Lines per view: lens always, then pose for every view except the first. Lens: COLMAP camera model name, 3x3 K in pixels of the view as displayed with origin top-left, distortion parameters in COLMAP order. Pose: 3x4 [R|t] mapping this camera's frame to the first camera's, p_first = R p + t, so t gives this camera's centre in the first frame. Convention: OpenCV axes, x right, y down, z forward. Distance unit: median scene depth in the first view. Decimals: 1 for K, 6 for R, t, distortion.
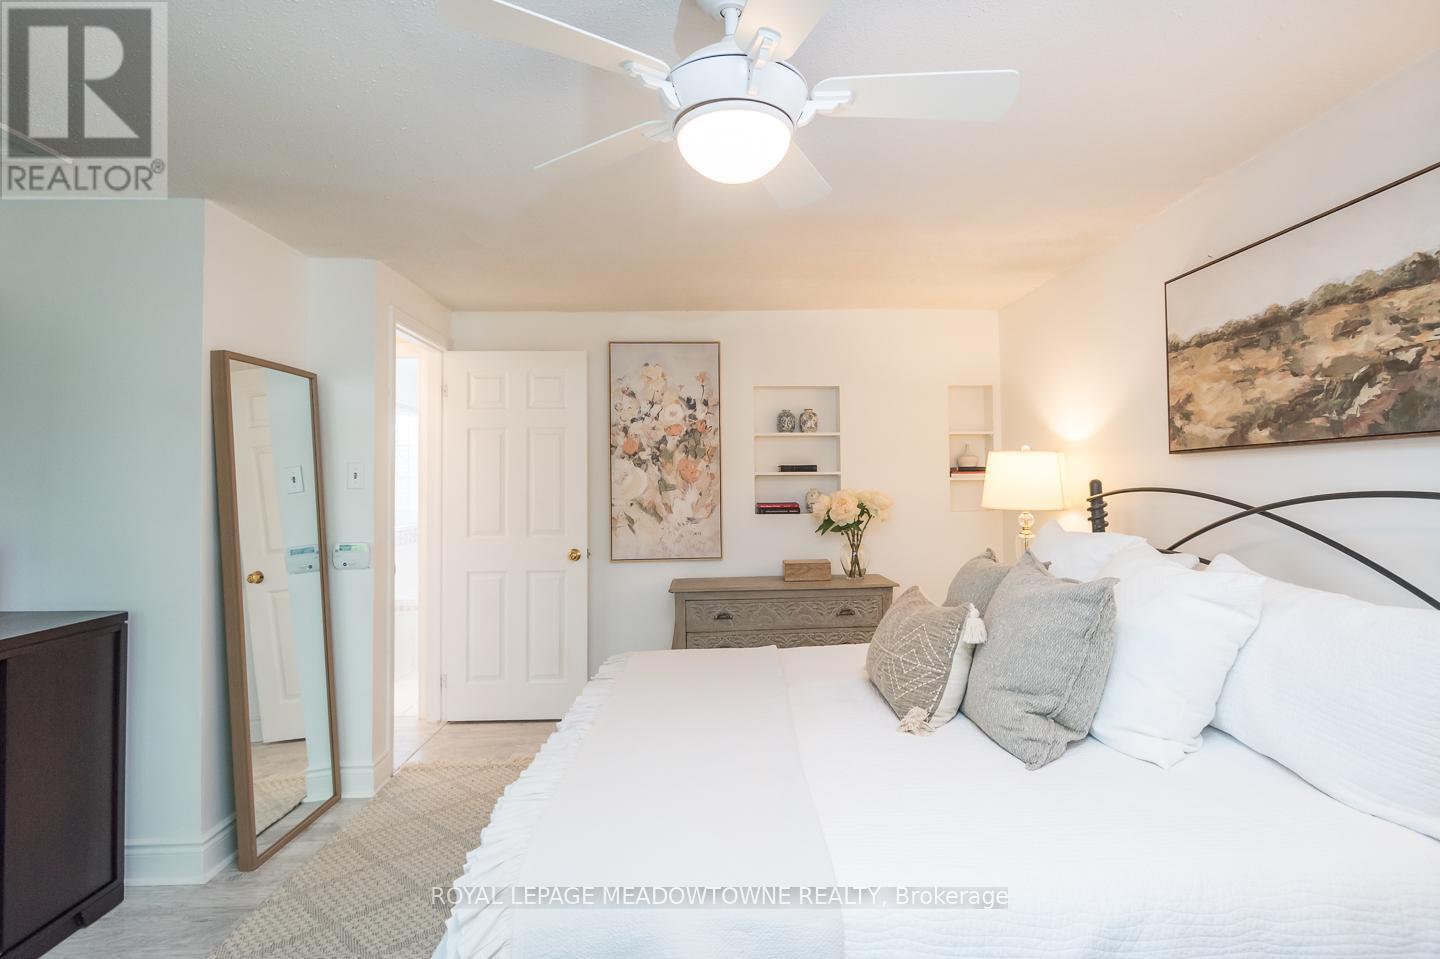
lens RADIAL K [[782.0, 0, 720.0], [0, 782.0, 479.5], [0, 0, 1]] dist [0.011141, -0.027924]
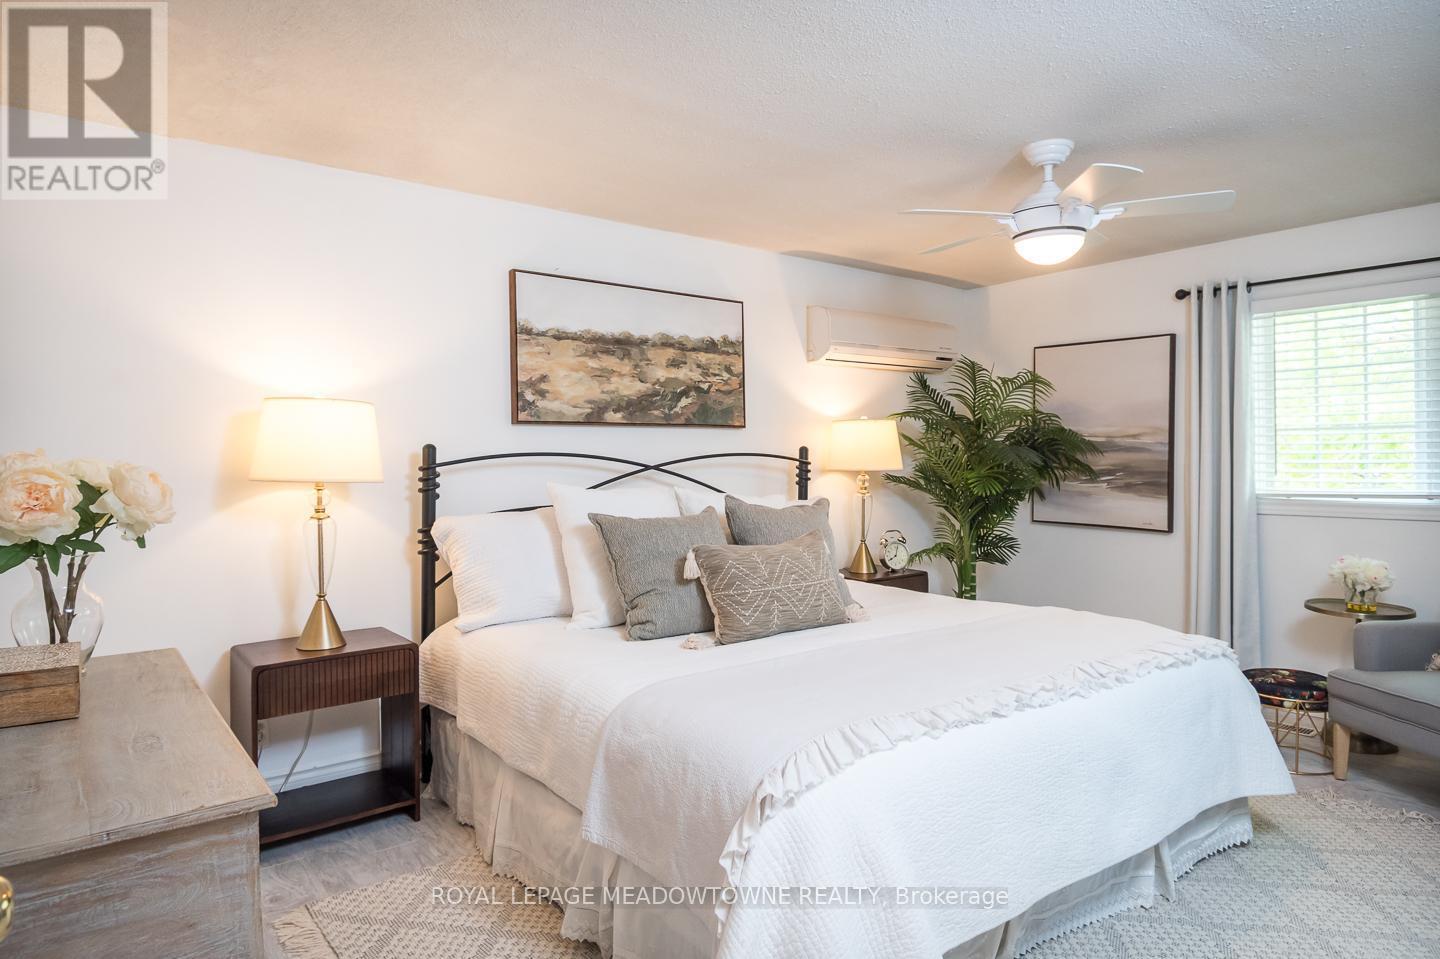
lens RADIAL K [[835.6, 0, 720.9], [0, 835.6, 463.9], [0, 0, 1]] dist [-0.083303, 0.000498]
pose [[-0.630417, -0.010174, 0.776190, -0.665176], [-0.001979, 0.999932, 0.011499, 0.013399], [-0.776254, 0.005713, -0.630394, 1.897353]]
